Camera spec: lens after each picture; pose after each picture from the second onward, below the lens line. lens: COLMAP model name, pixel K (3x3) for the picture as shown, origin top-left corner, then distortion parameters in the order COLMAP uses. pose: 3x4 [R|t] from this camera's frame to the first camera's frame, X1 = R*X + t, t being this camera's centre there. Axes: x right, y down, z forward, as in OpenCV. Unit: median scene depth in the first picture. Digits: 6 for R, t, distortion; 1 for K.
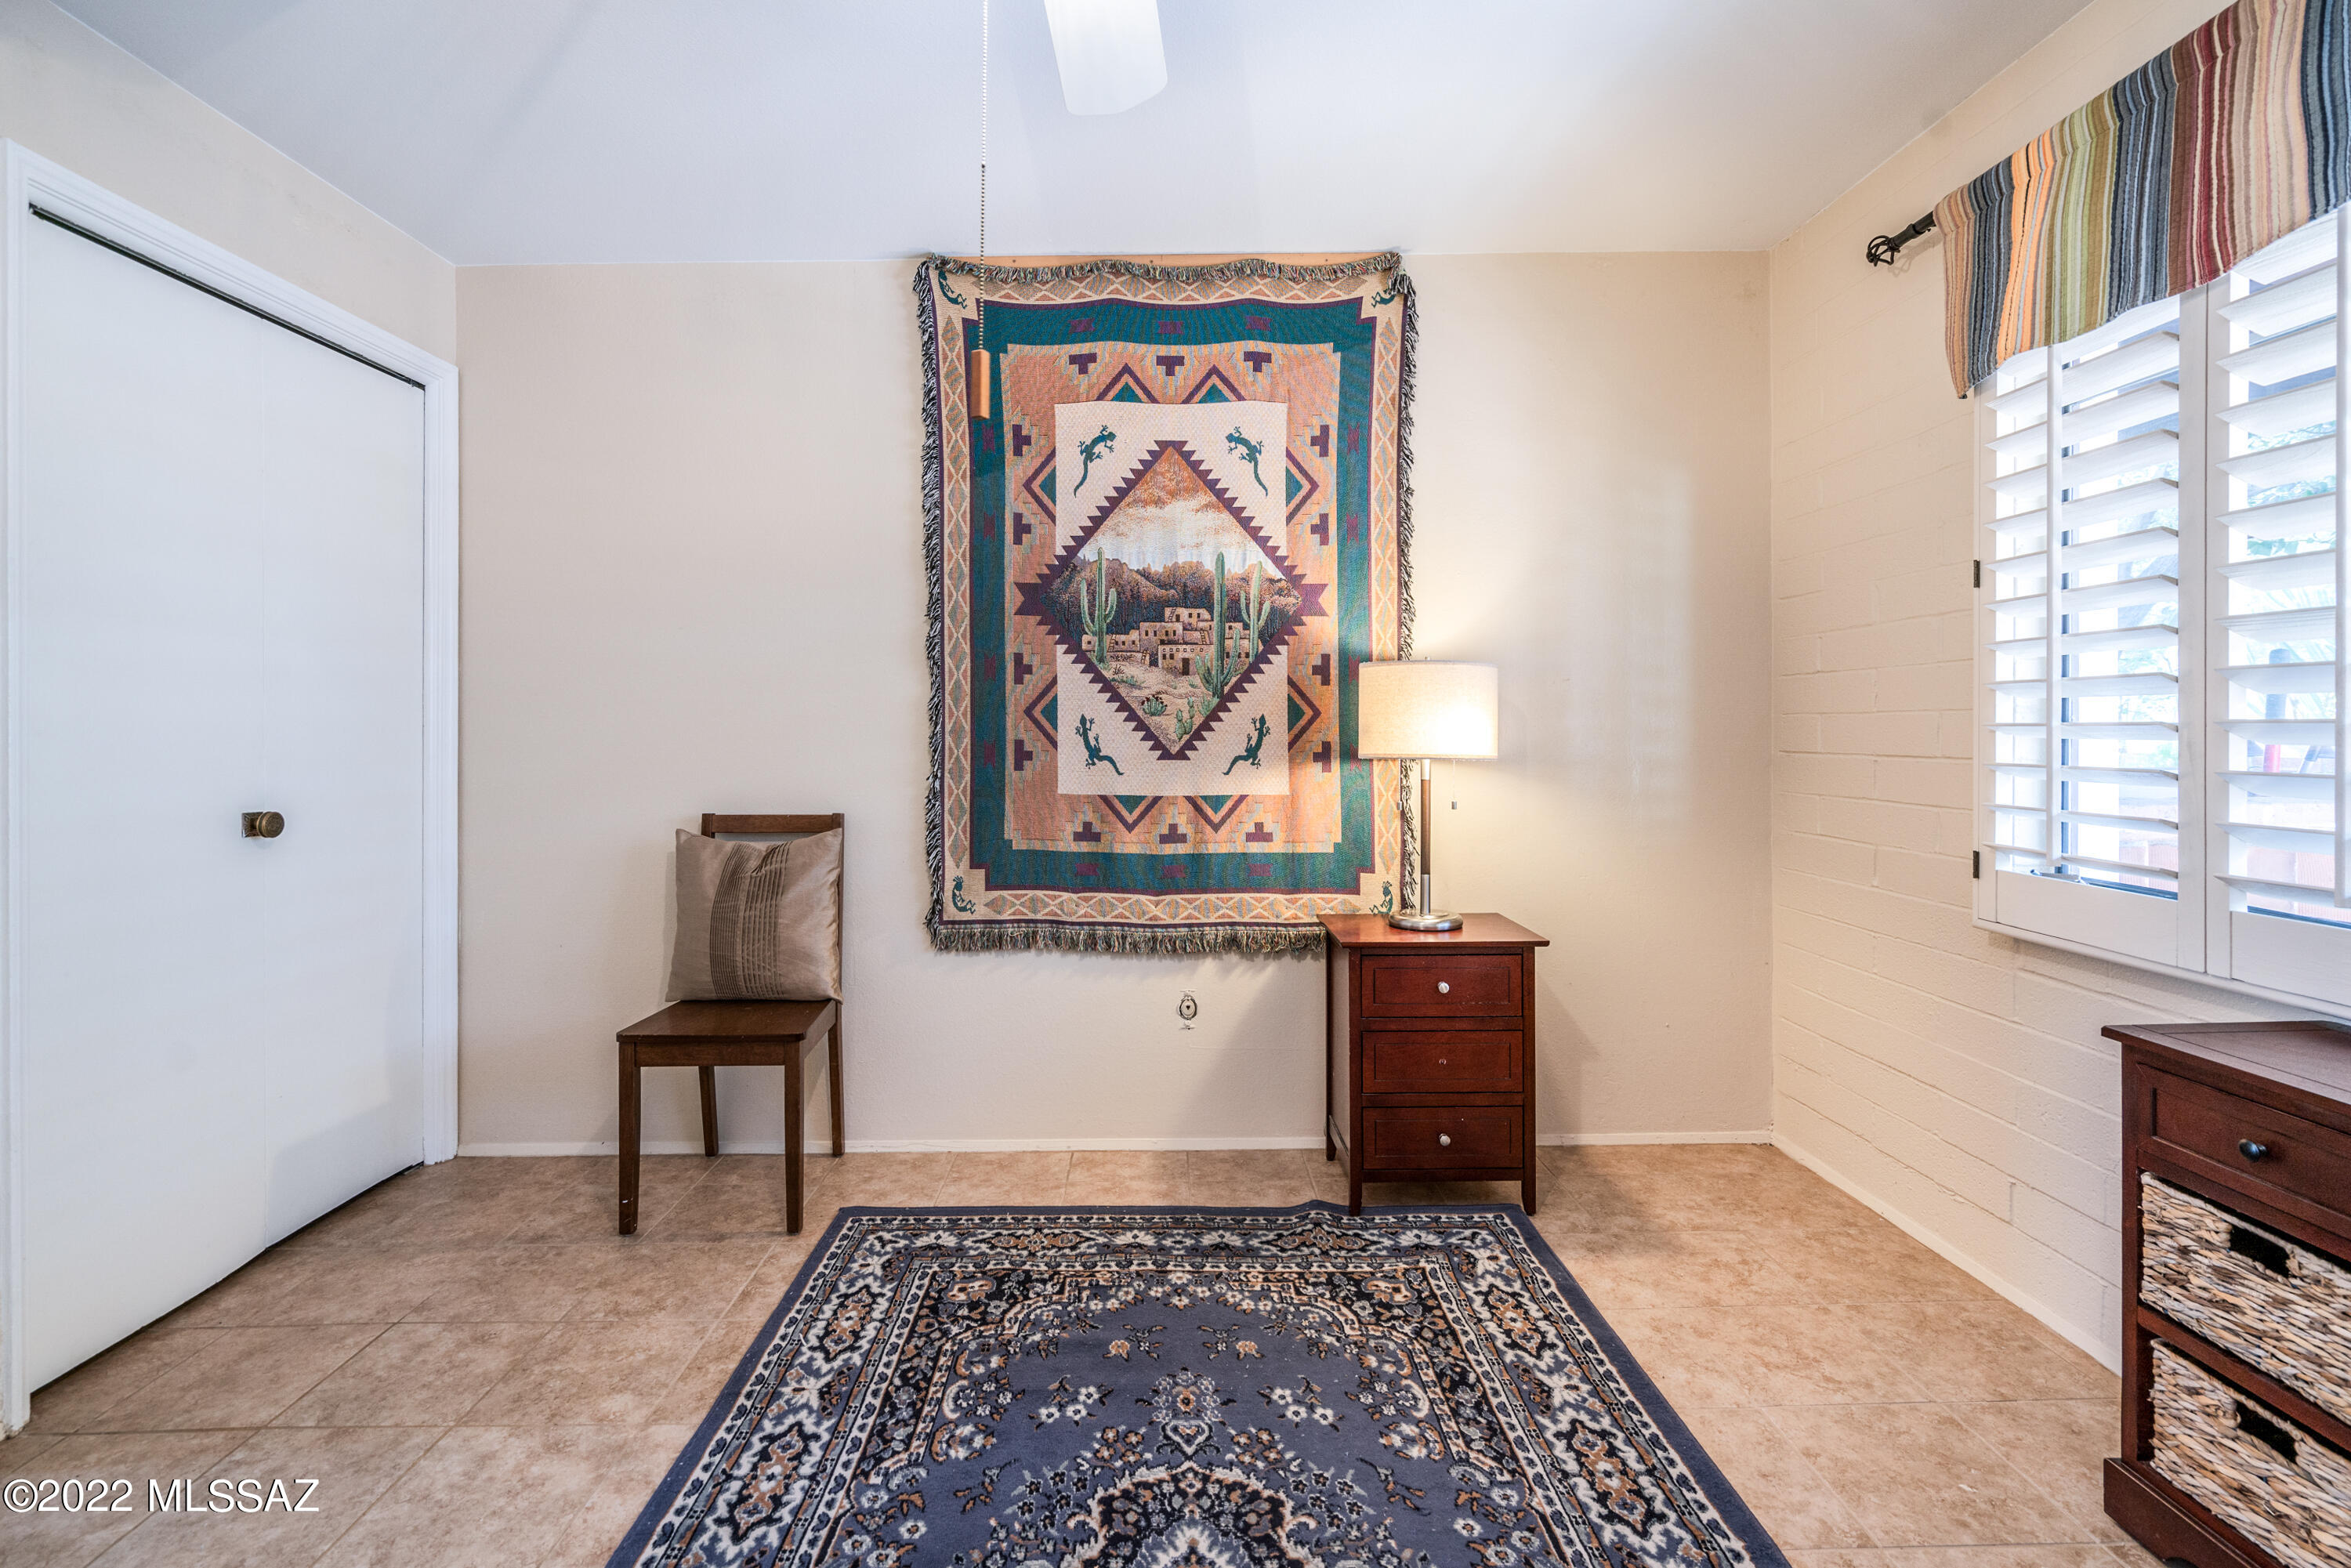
lens RADIAL K [[1068.9, 0, 1176.6], [0, 1068.9, 738.2], [0, 0, 1]] dist [-0.015724, 0.008245]
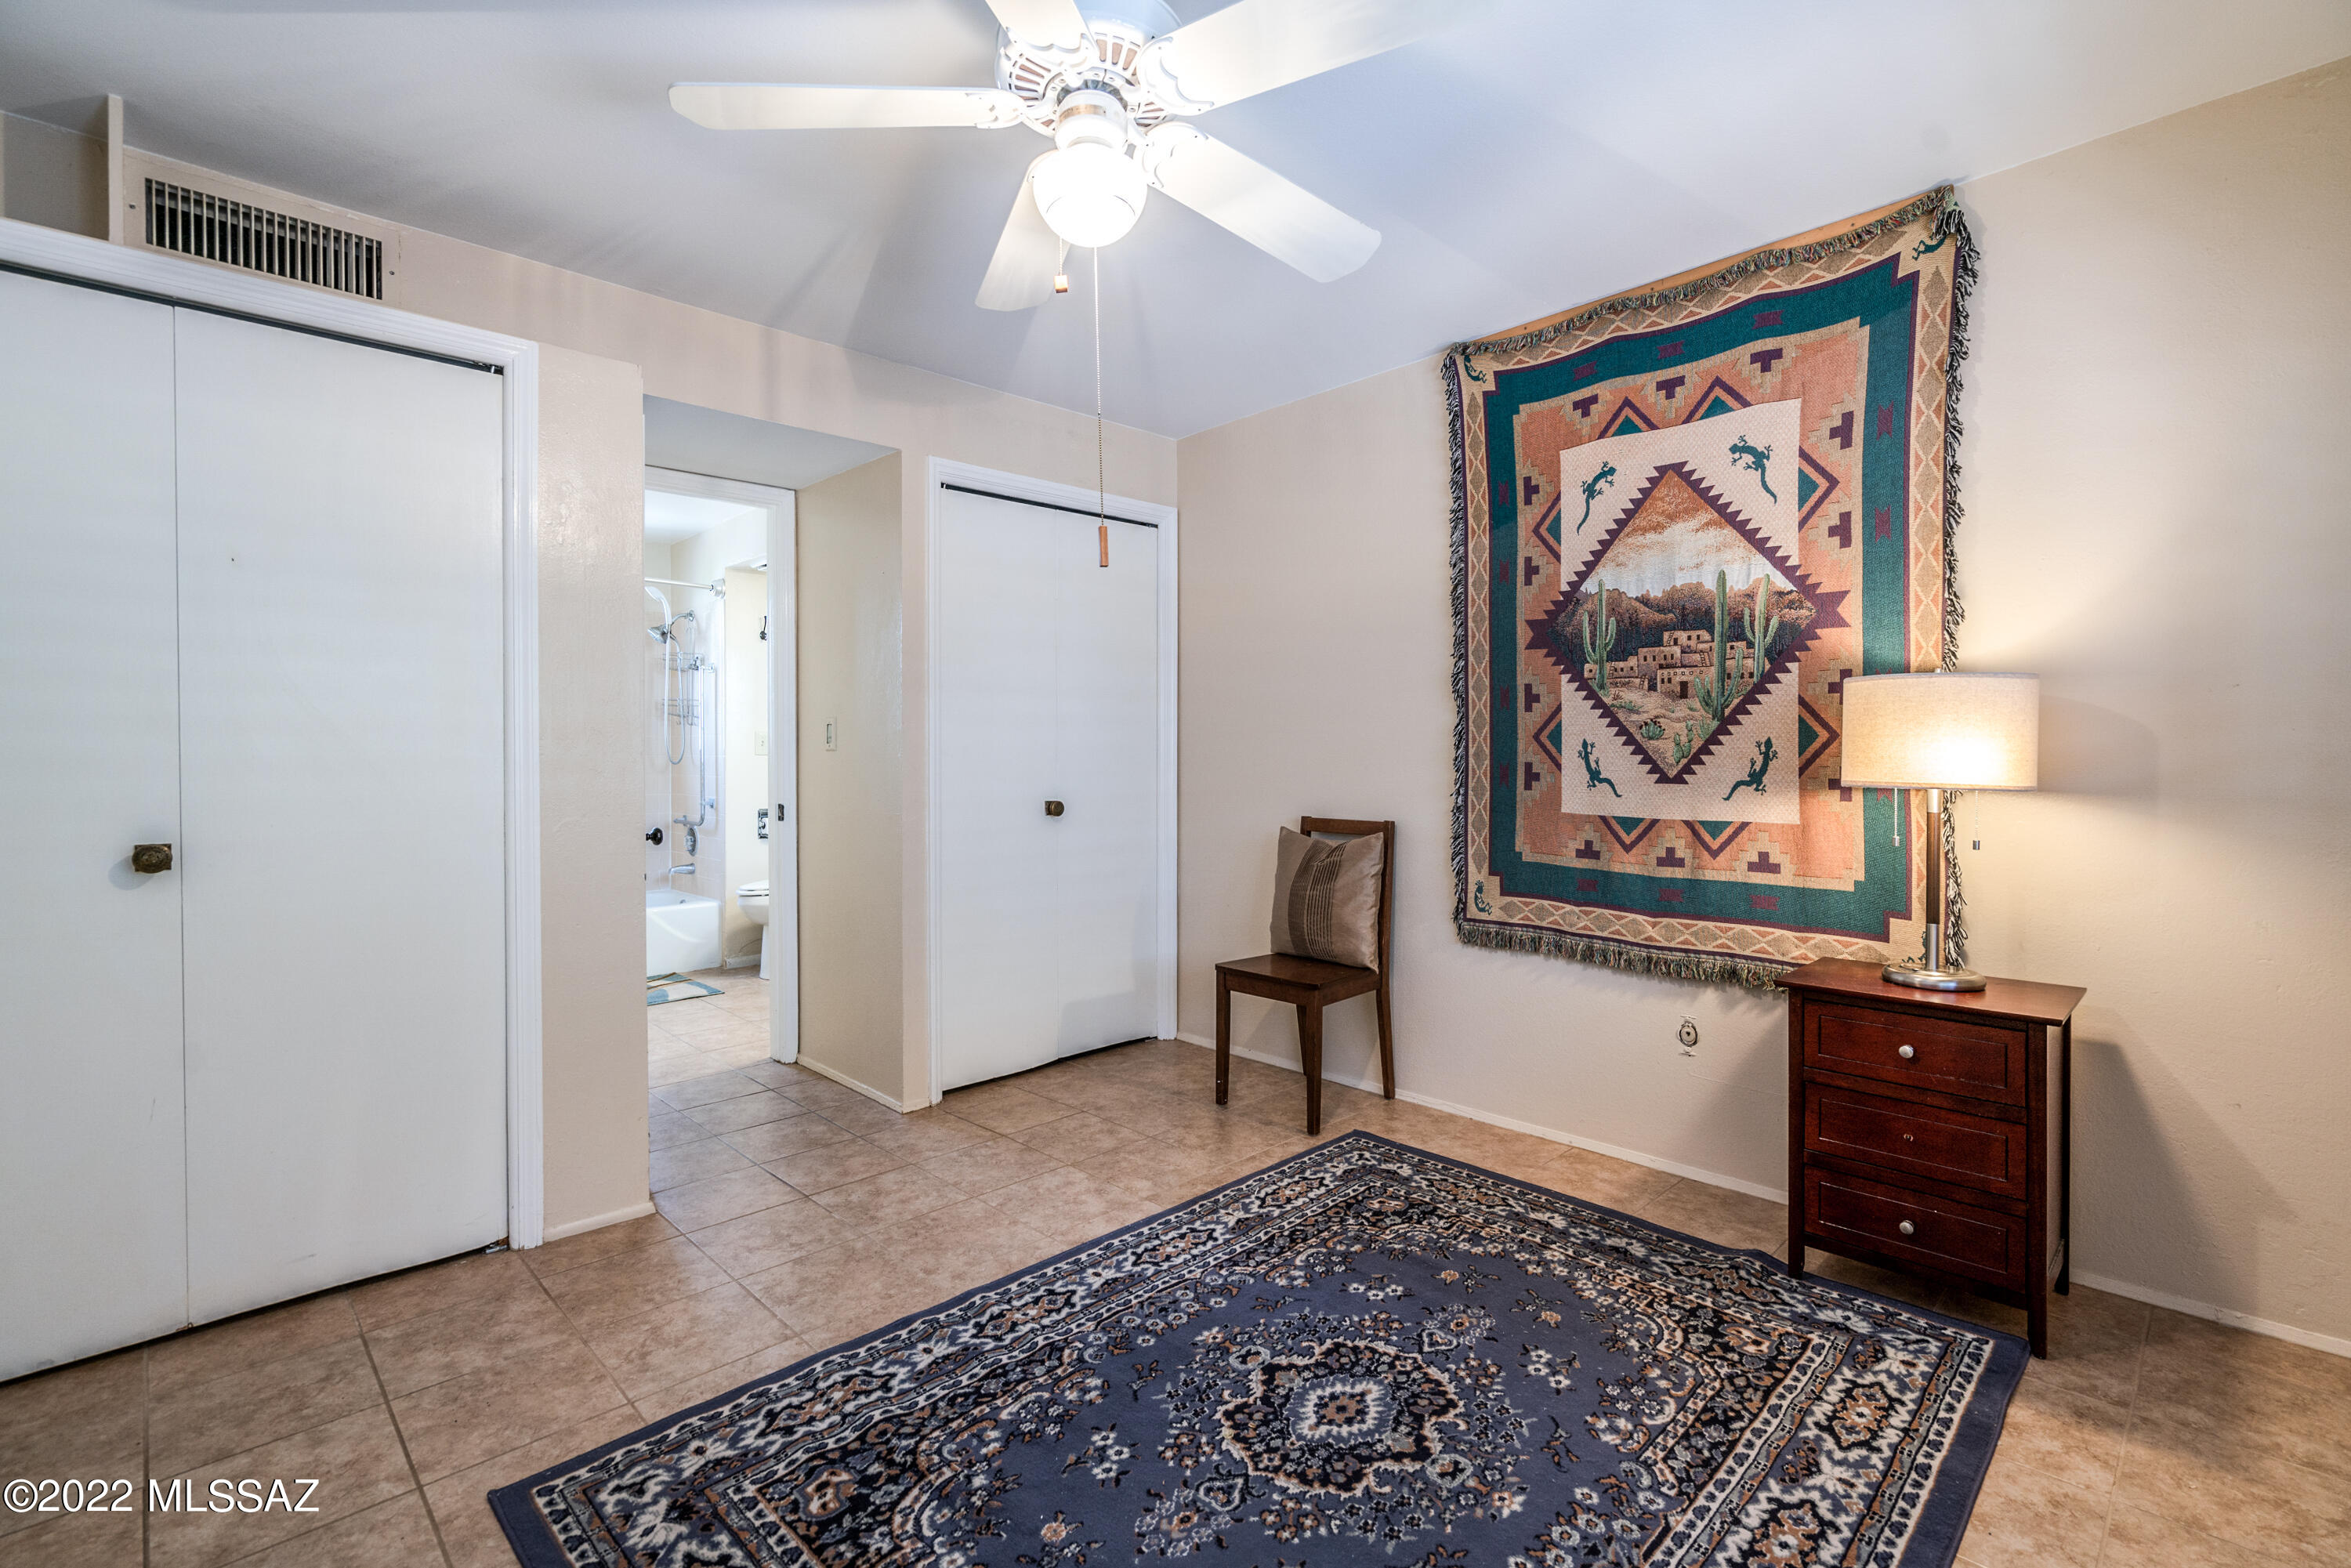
lens RADIAL K [[1061.3, 0, 1175.6], [0, 1061.3, 775.3], [0, 0, 1]] dist [-0.003317, -0.000700]
pose [[0.684400, 0.016670, -0.728916, 0.405950], [-0.006359, 0.999837, 0.016896, -0.001385], [0.729079, -0.006928, 0.684395, -0.017884]]
